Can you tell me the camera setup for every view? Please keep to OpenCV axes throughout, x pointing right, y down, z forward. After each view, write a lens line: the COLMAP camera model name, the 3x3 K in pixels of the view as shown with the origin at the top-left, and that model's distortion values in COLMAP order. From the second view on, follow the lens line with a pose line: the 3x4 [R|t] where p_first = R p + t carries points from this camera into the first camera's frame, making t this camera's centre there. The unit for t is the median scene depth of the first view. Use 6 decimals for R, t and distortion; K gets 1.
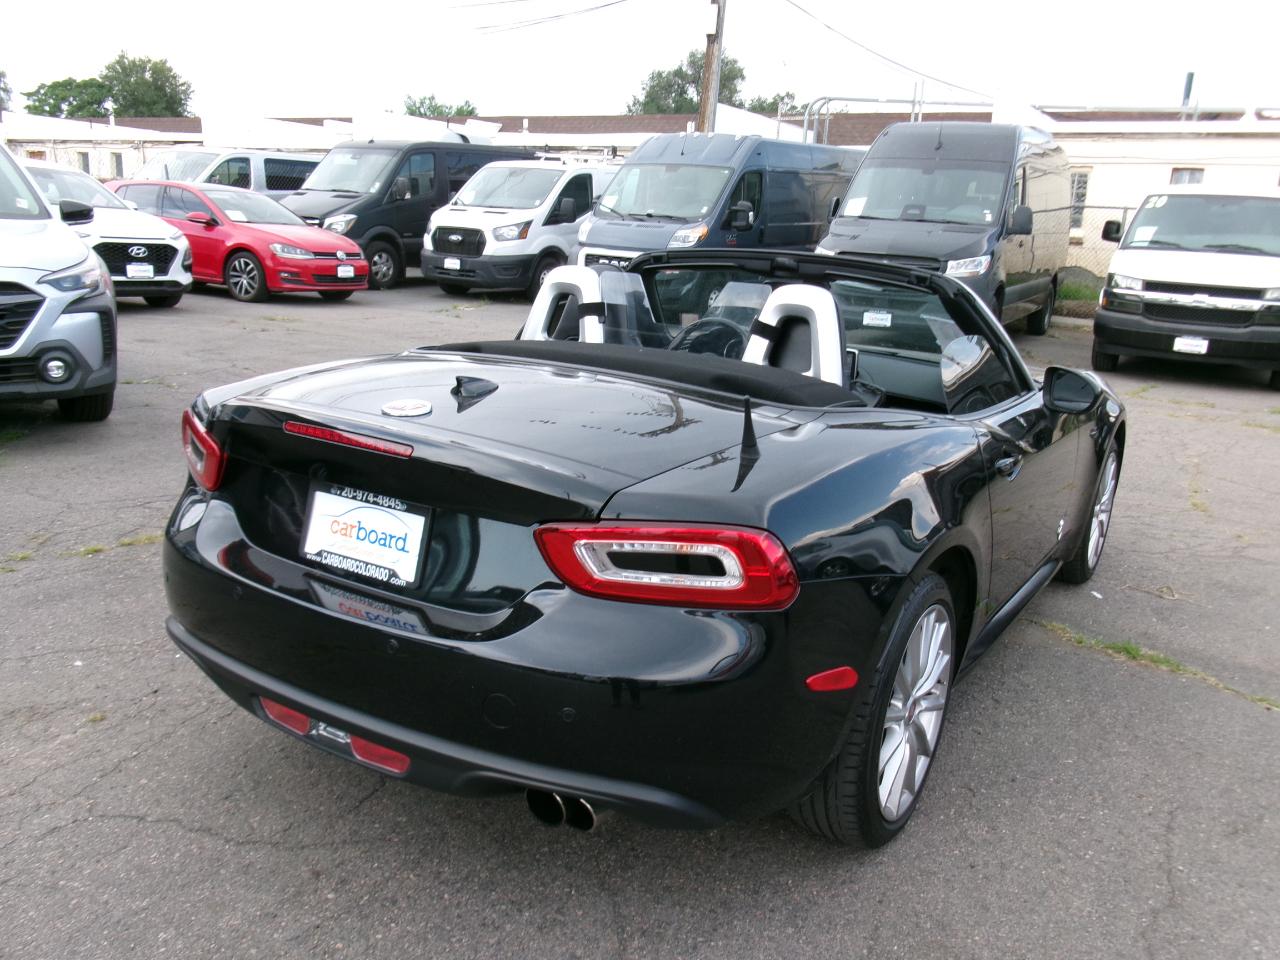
lens RADIAL K [[1026.2, 0, 623.7], [0, 1026.2, 500.0], [0, 0, 1]] dist [-0.003076, 0.008063]
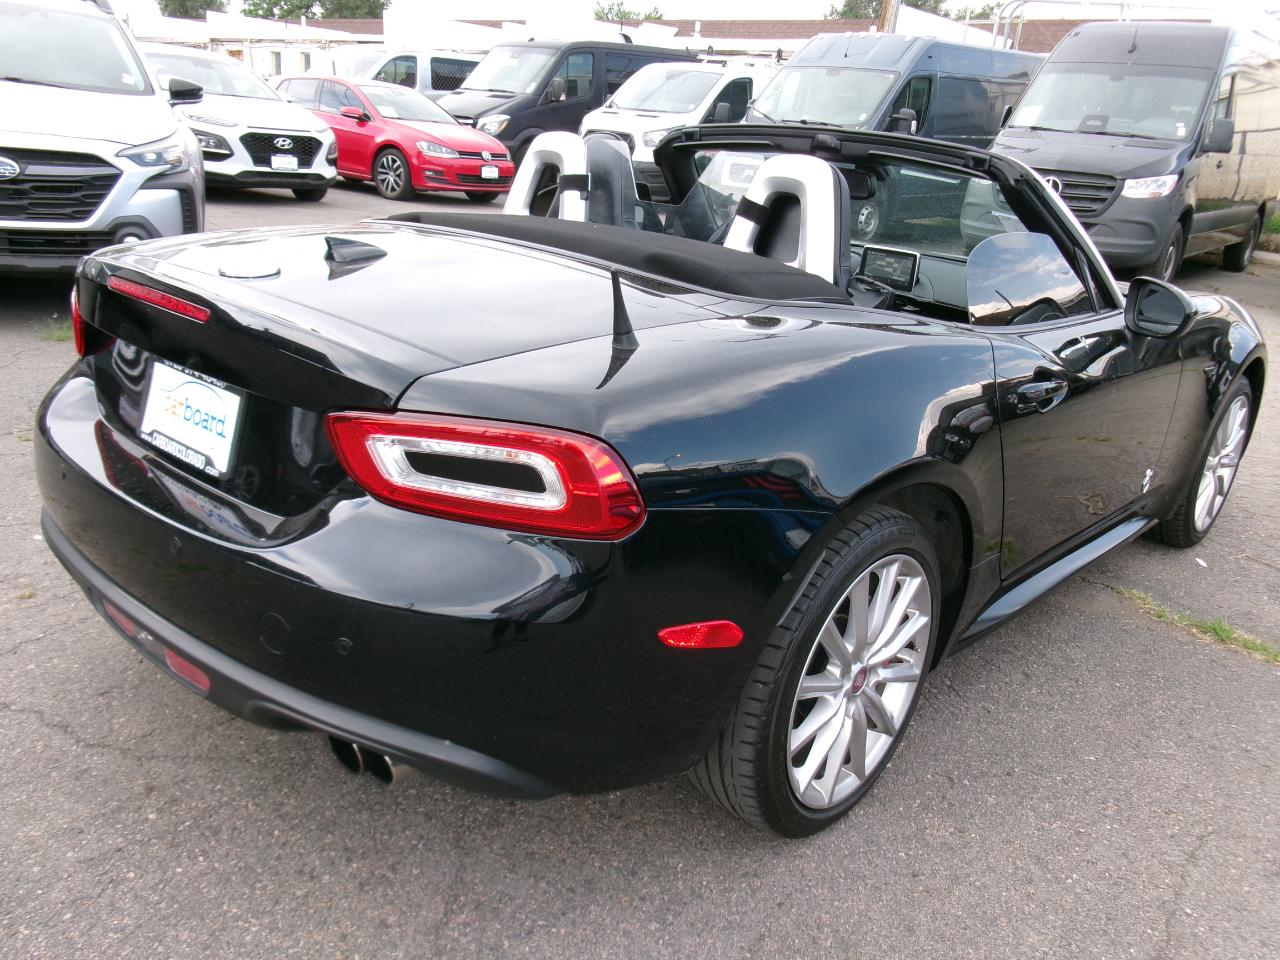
lens RADIAL K [[1026.2, 0, 623.7], [0, 1026.2, 500.0], [0, 0, 1]] dist [-0.003076, 0.008063]
pose [[0.986102, 0.080760, -0.145192, 0.094683], [-0.069306, 0.994195, 0.082294, 0.003731], [0.150995, -0.071088, 0.985975, 0.082131]]
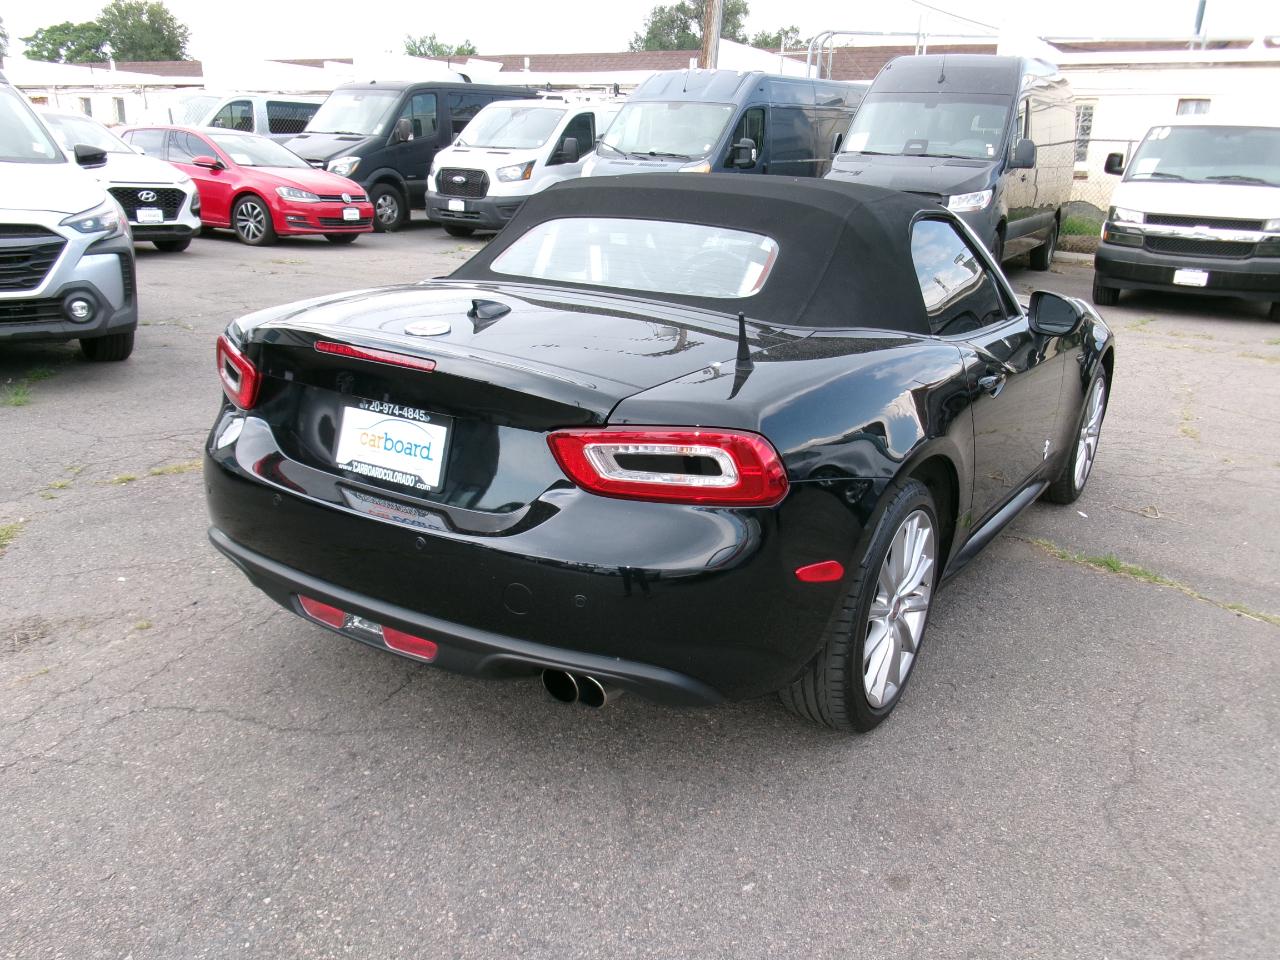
lens RADIAL K [[1015.6, 0, 615.8], [0, 1015.6, 497.4], [0, 0, 1]] dist [-0.004013, 0.007588]
pose [[0.999884, -0.007810, -0.013062, 0.000030], [0.008506, 0.998501, 0.054077, 0.013148], [0.012620, -0.054182, 0.998451, -0.031299]]
